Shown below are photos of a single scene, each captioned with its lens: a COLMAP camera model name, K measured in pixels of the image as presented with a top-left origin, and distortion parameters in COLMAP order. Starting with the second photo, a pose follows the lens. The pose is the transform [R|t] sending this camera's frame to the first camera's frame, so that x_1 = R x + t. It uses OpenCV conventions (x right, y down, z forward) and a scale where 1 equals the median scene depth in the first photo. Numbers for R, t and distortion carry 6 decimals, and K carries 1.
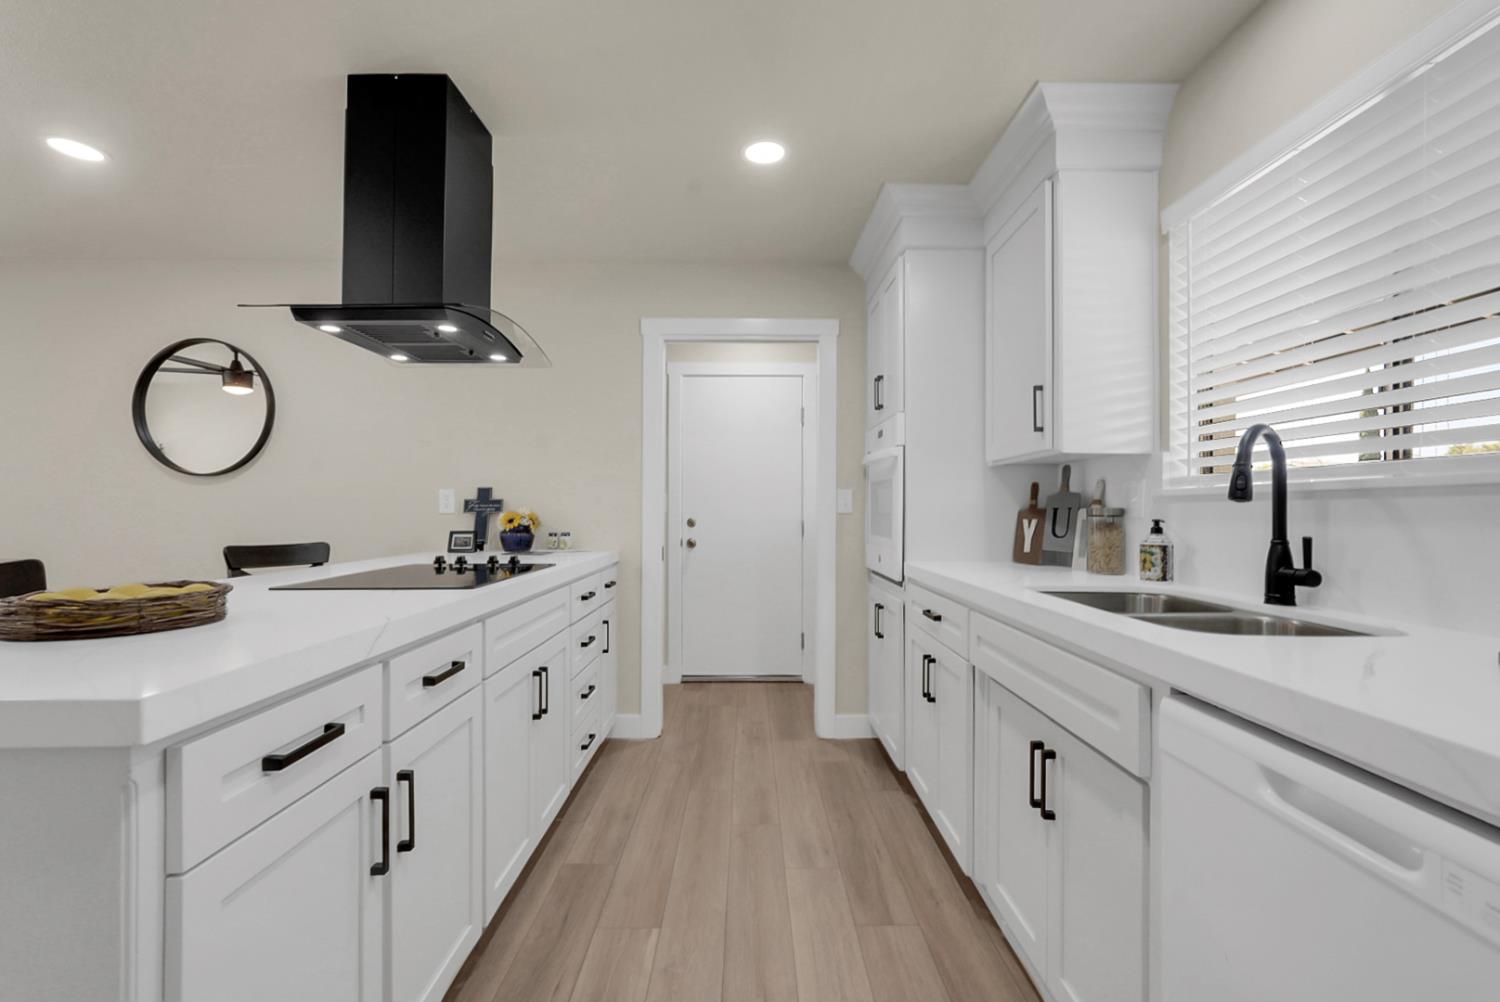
lens RADIAL K [[658.5, 0, 750.0], [0, 658.5, 501.0], [0, 0, 1]] dist [-0.002459, -0.000293]
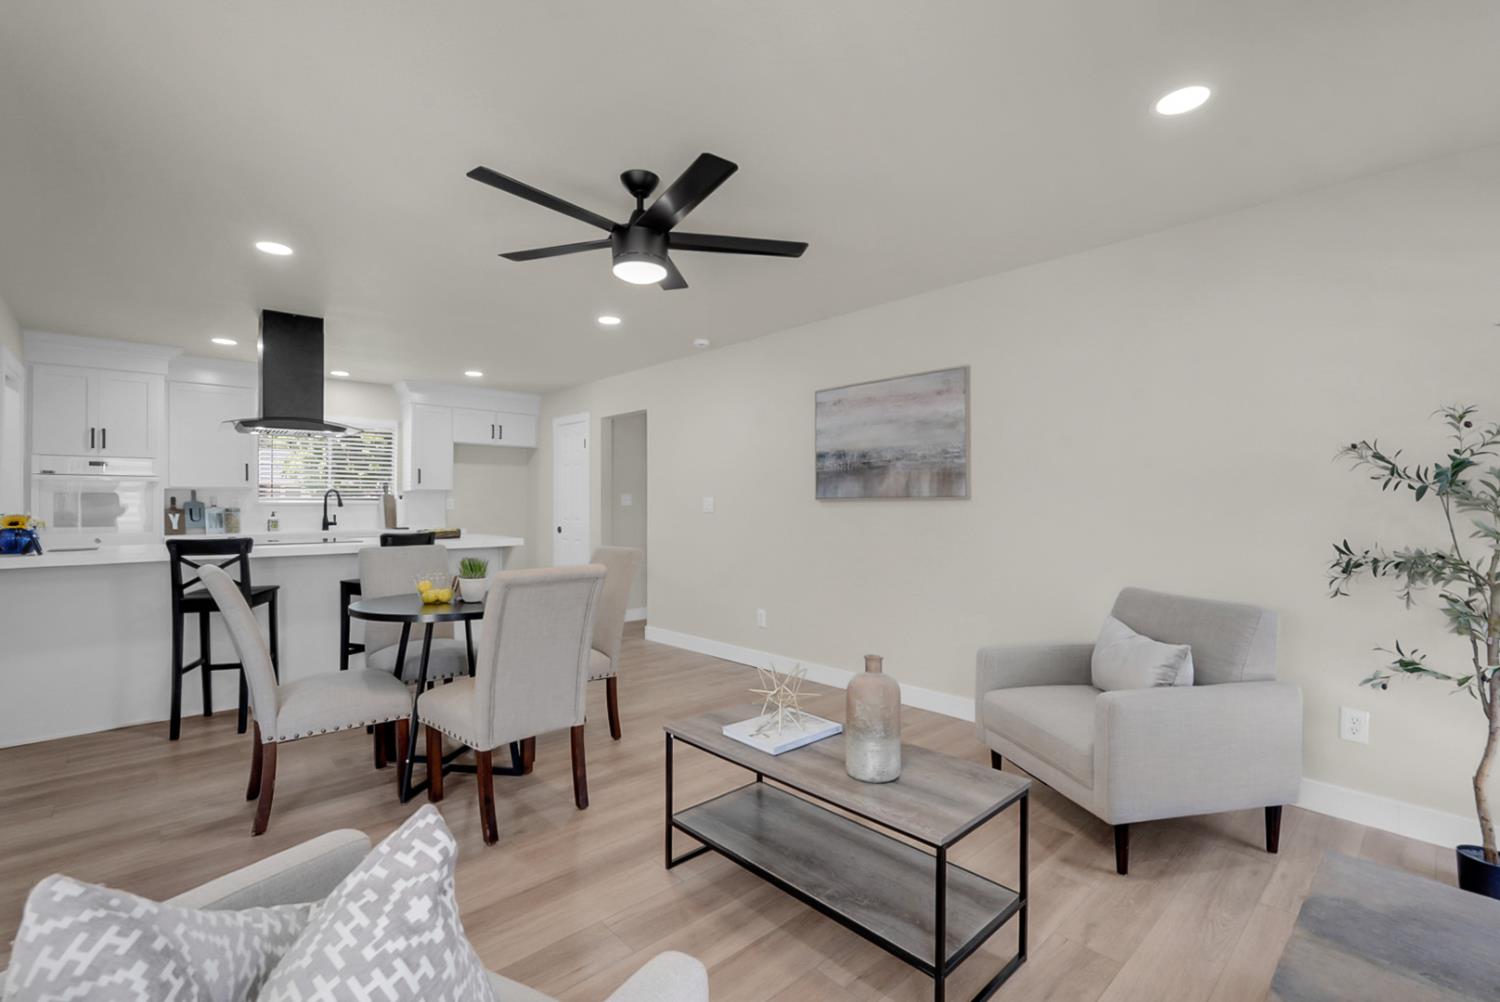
lens RADIAL K [[687.5, 0, 750.0], [0, 687.5, 501.0], [0, 0, 1]] dist [0.001480, 0.000218]
pose [[-0.670322, 0.002397, 0.742066, -3.184300], [-0.010113, 0.999872, -0.012365, -0.007215], [-0.742001, -0.015793, -0.670213, 1.406152]]
